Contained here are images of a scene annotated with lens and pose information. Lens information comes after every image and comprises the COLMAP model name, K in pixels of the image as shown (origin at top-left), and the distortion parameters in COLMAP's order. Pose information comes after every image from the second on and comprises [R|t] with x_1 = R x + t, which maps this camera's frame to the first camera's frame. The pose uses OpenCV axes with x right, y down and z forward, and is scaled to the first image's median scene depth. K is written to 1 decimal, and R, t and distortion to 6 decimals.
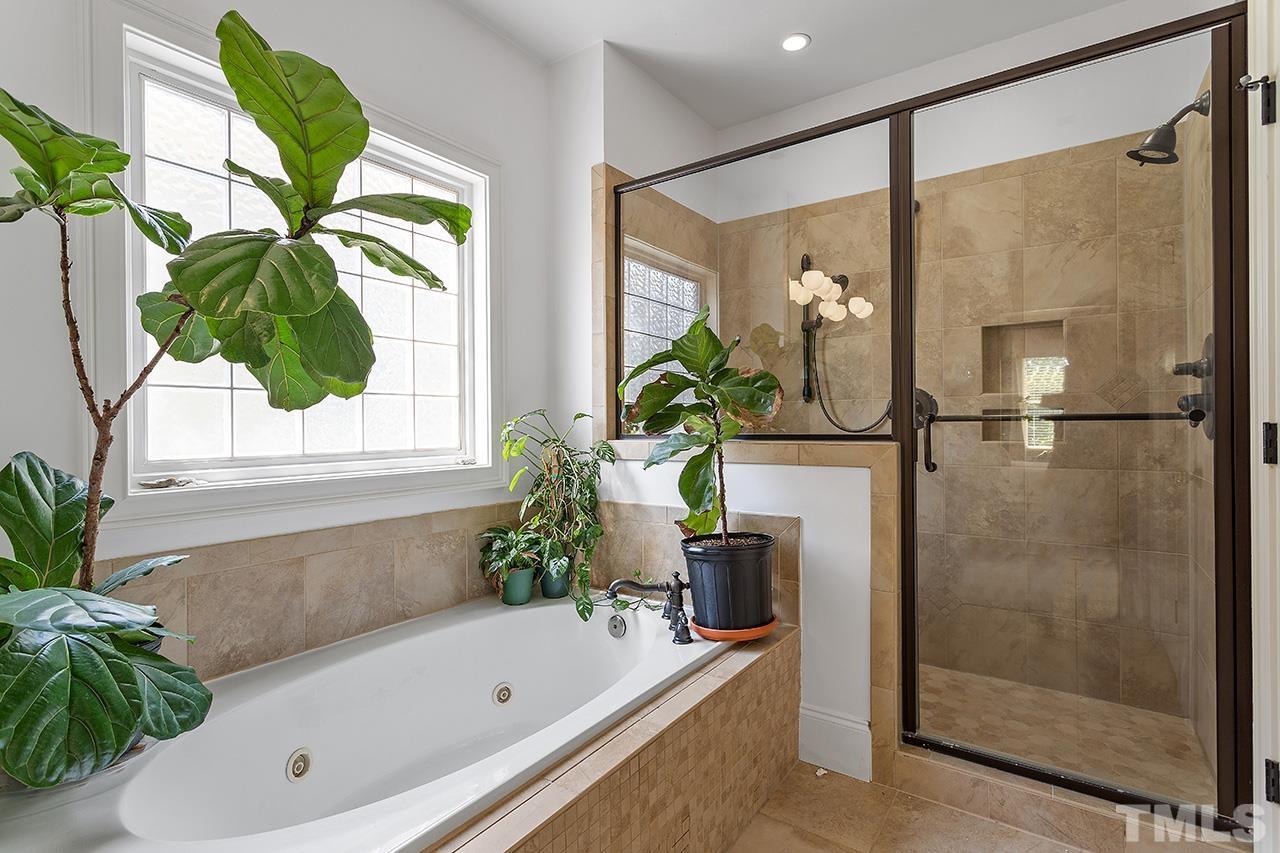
lens RADIAL K [[612.4, 0, 641.0], [0, 612.4, 426.0], [0, 0, 1]] dist [0.001478, 0.000993]
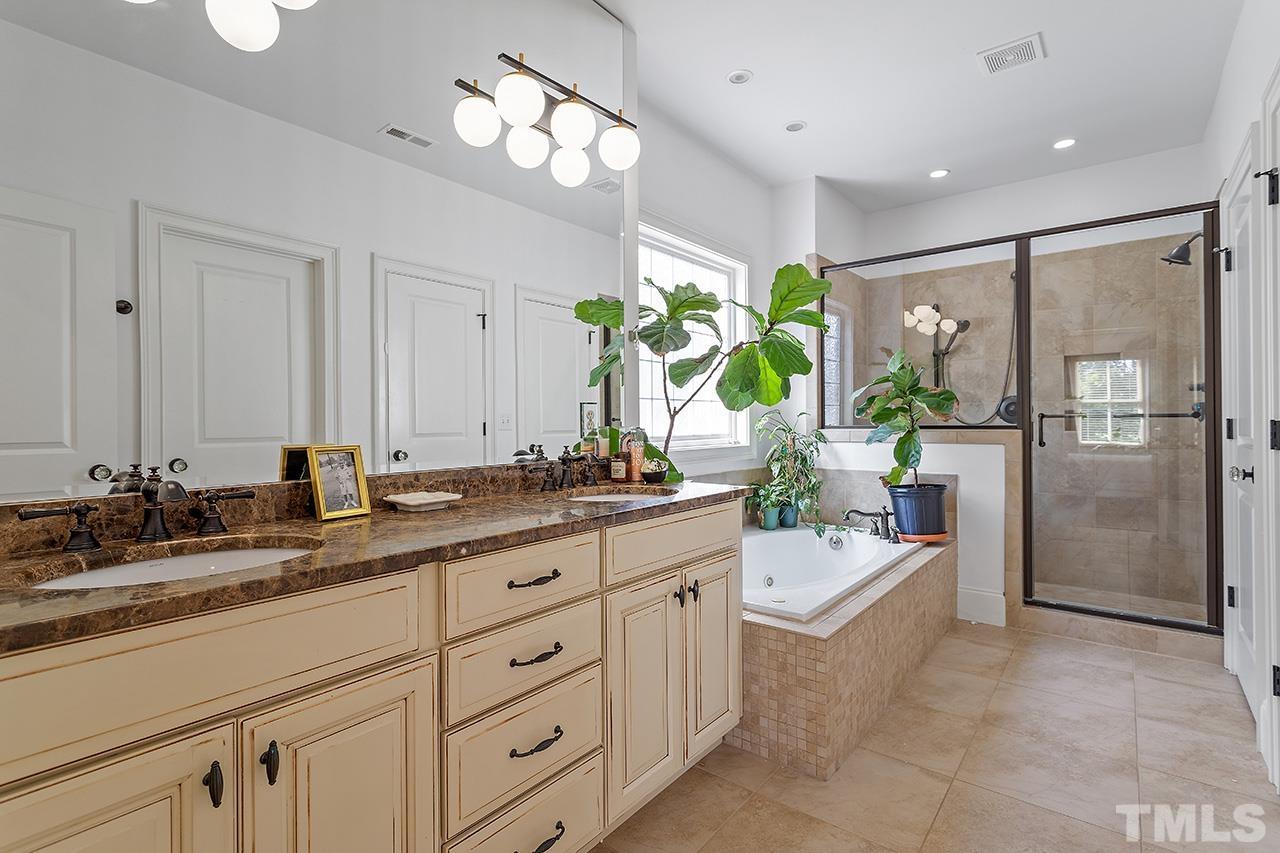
lens RADIAL K [[612.4, 0, 637.8], [0, 612.4, 421.5], [0, 0, 1]] dist [0.001478, 0.000993]
pose [[0.998373, 0.002012, -0.056993, -0.519295], [-0.002200, 0.999992, -0.003245, 0.010711], [0.056986, 0.003365, 0.998369, -0.726854]]
